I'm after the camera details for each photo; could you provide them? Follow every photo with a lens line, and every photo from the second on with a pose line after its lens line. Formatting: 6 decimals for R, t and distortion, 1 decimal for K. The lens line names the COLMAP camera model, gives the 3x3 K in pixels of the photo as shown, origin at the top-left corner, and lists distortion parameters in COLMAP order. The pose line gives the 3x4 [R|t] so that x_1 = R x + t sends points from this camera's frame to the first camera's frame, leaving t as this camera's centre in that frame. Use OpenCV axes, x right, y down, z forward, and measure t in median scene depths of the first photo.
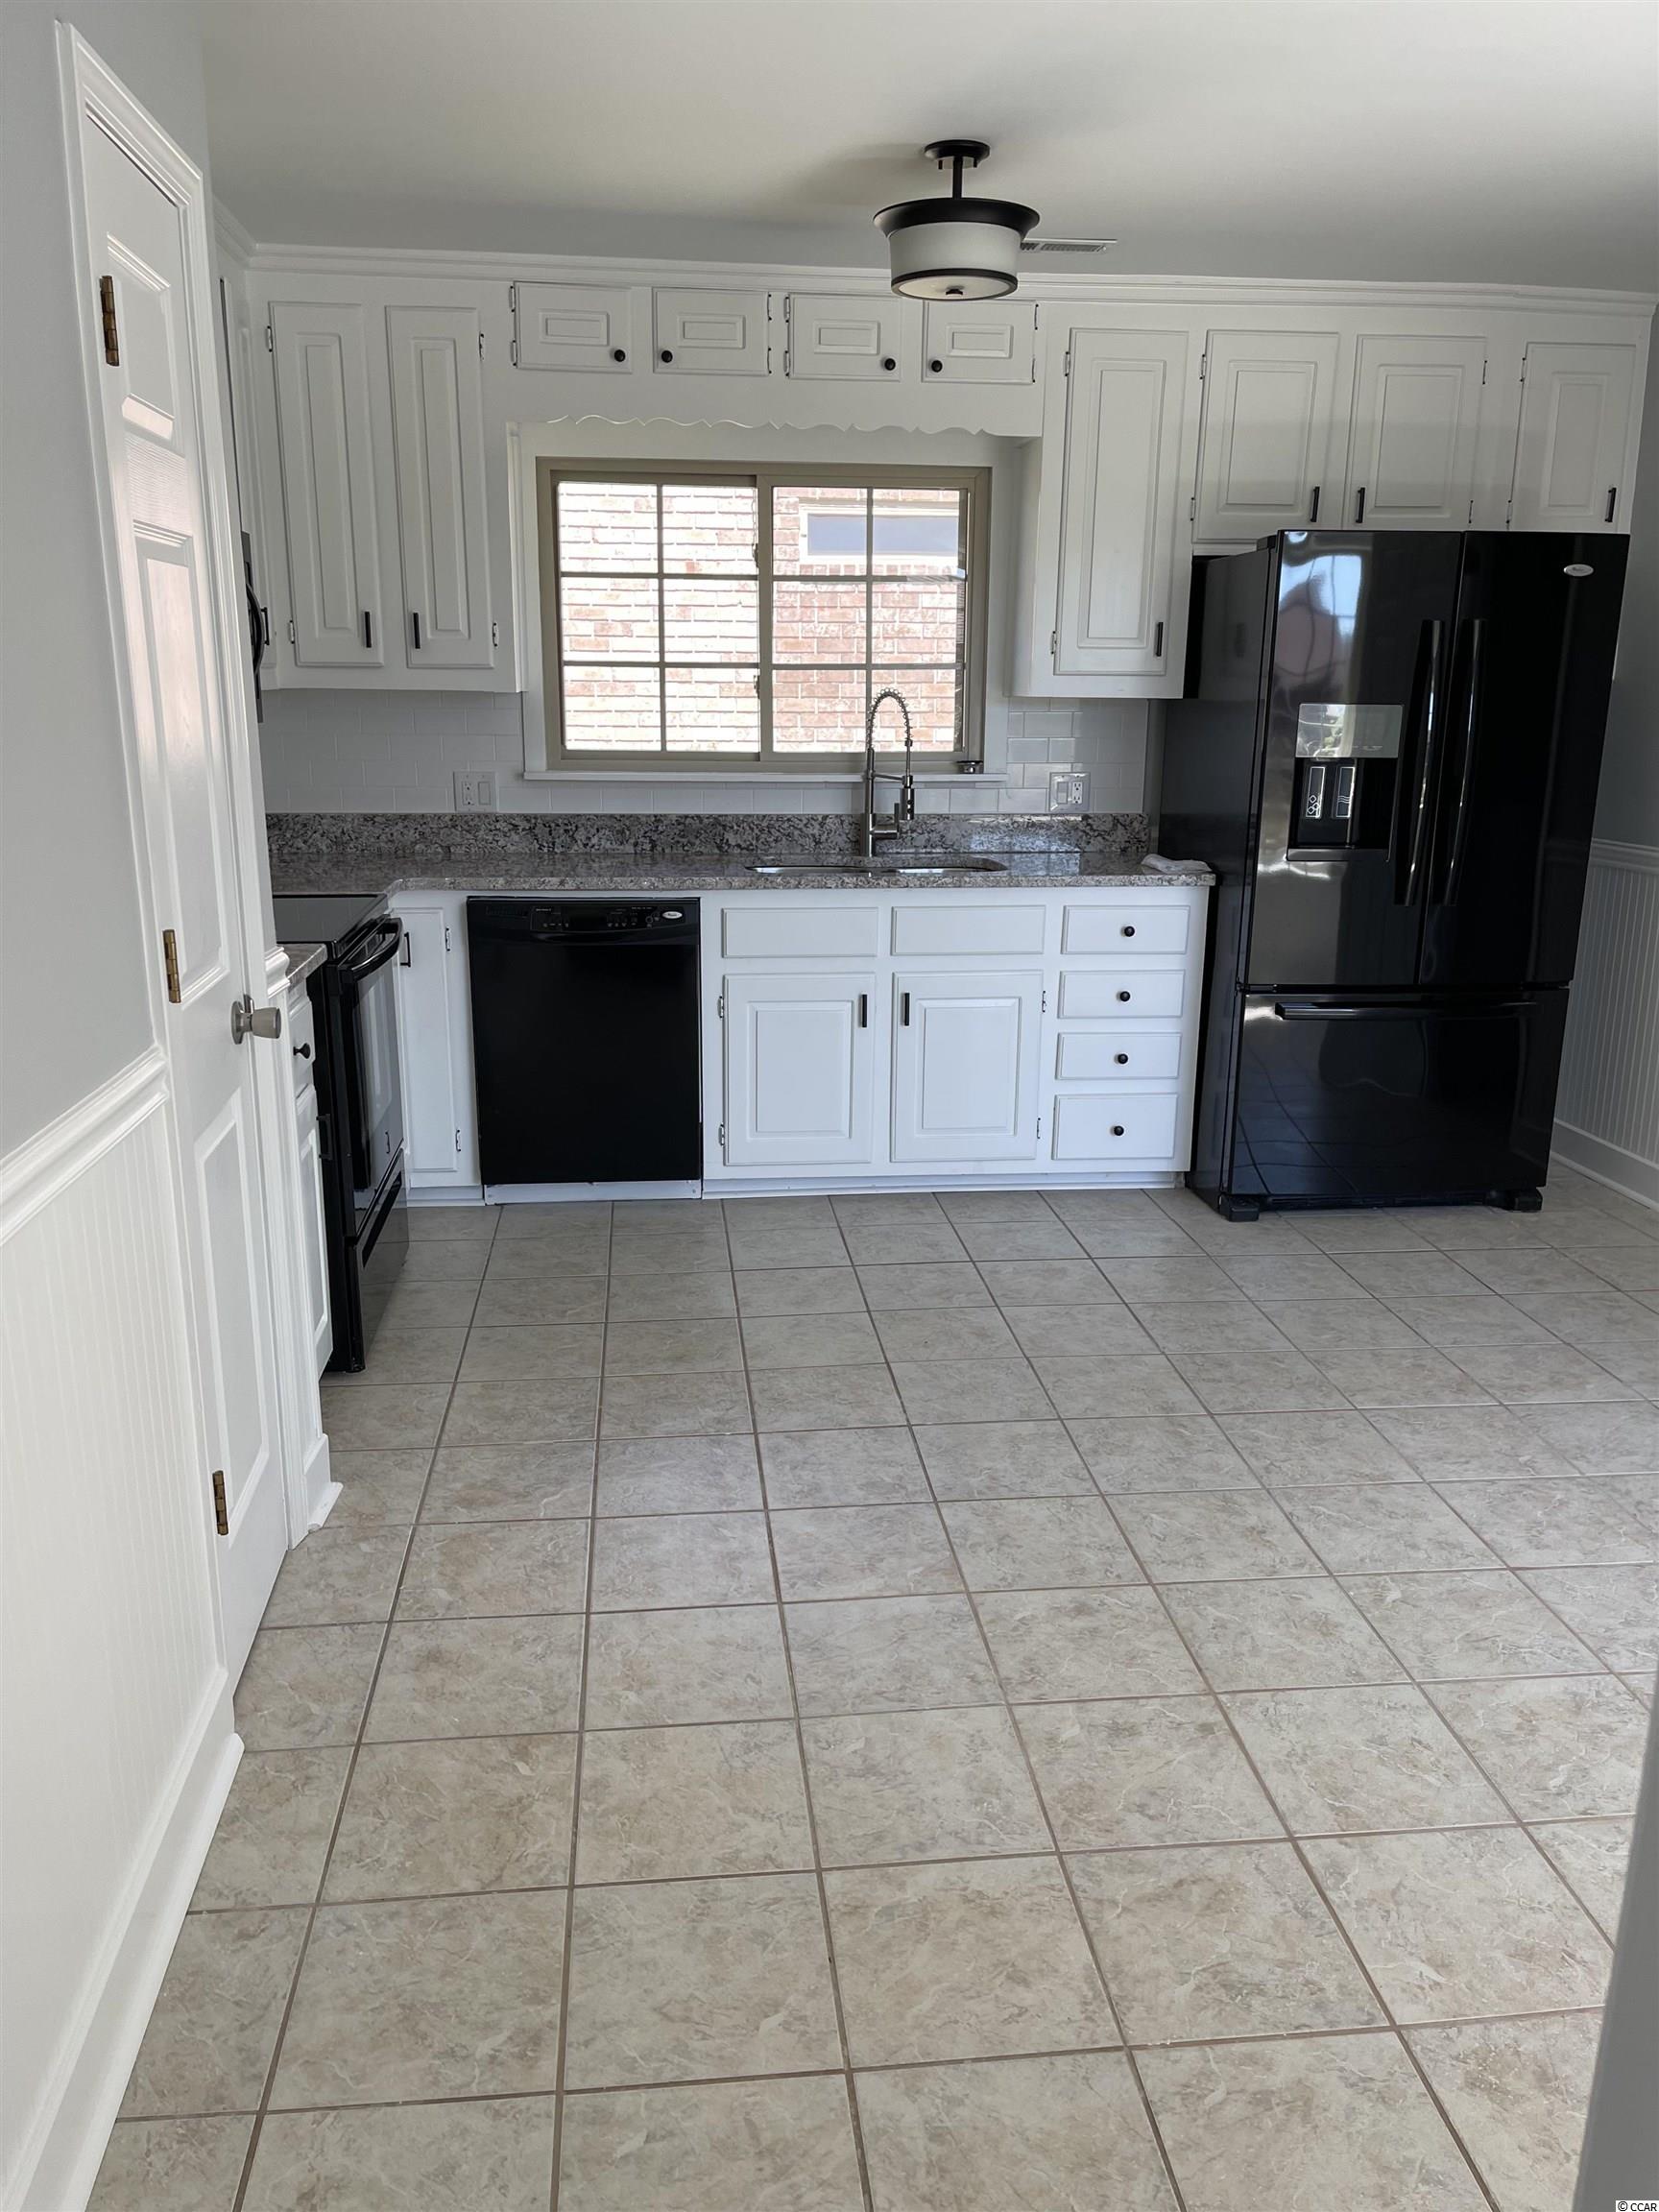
lens RADIAL K [[1659.2, 0, 814.1], [0, 1659.2, 1114.4], [0, 0, 1]] dist [0.071534, -0.094910]
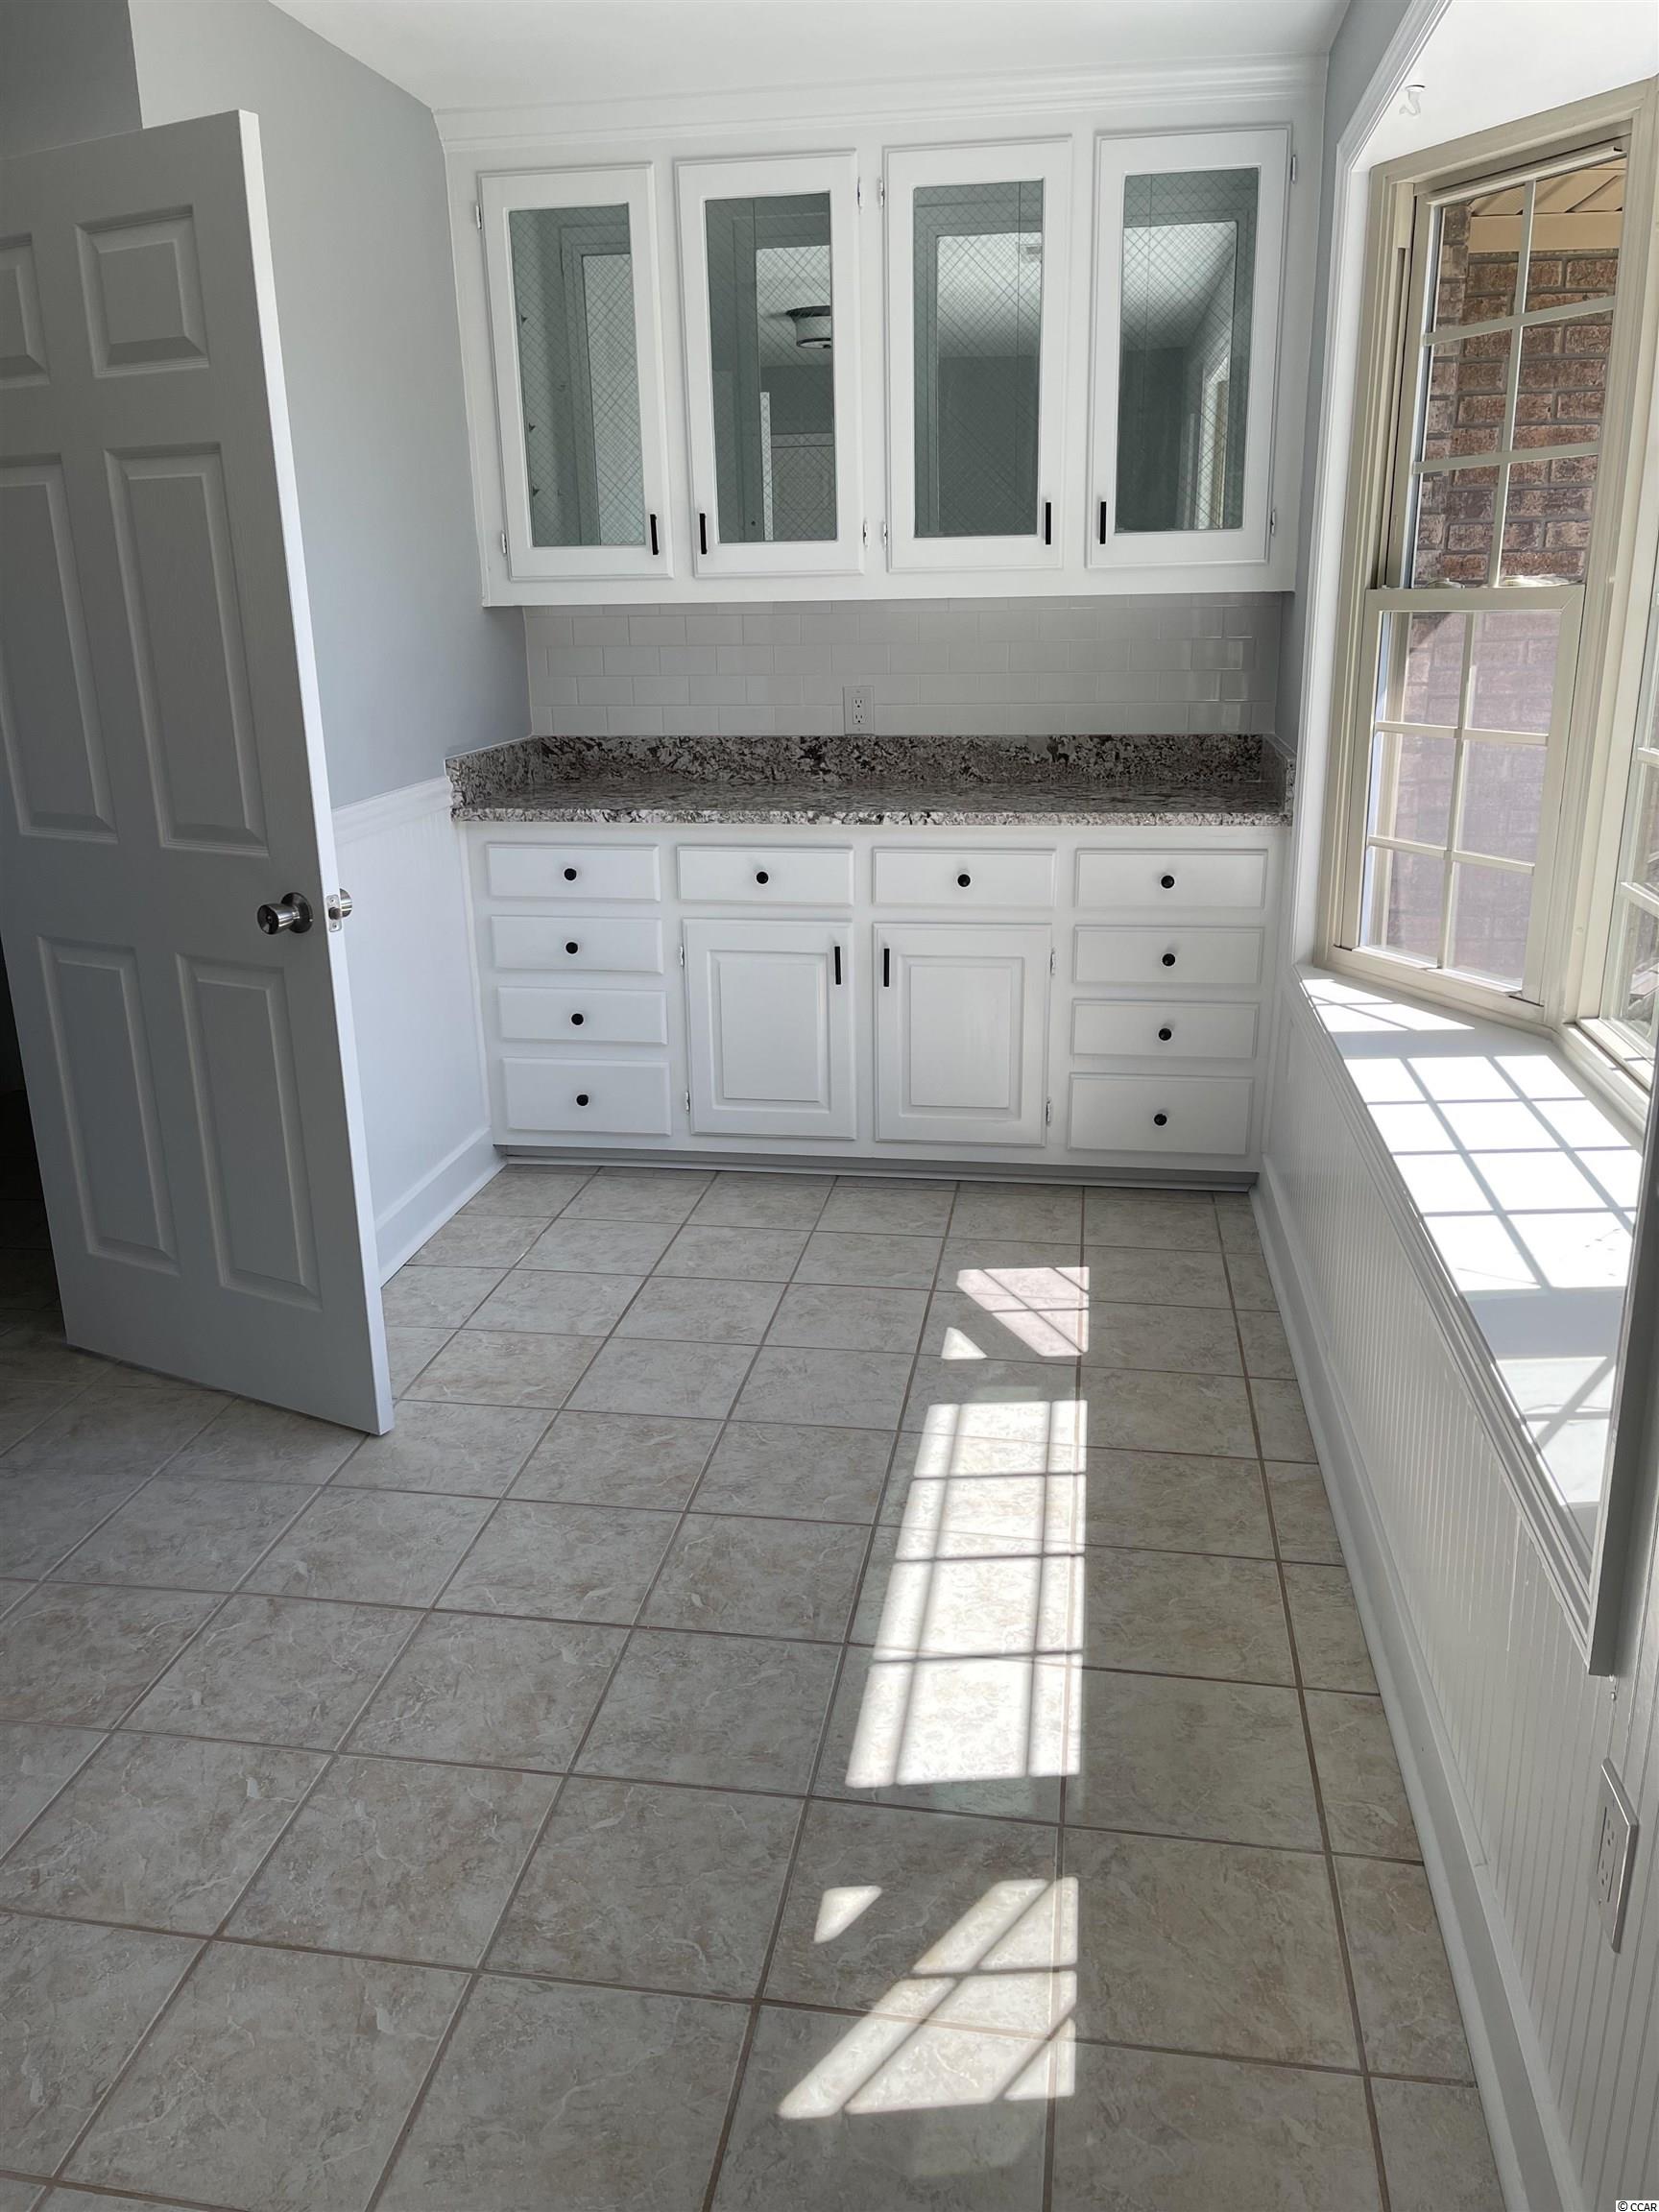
lens RADIAL K [[1659.2, 0, 828.5], [0, 1659.2, 1092.7], [0, 0, 1]] dist [0.071534, -0.094910]
pose [[0.262724, -0.295016, 0.918663, -0.007946], [0.270325, 0.936485, 0.223430, -0.048052], [-0.926229, 0.189637, 0.325787, 0.201134]]
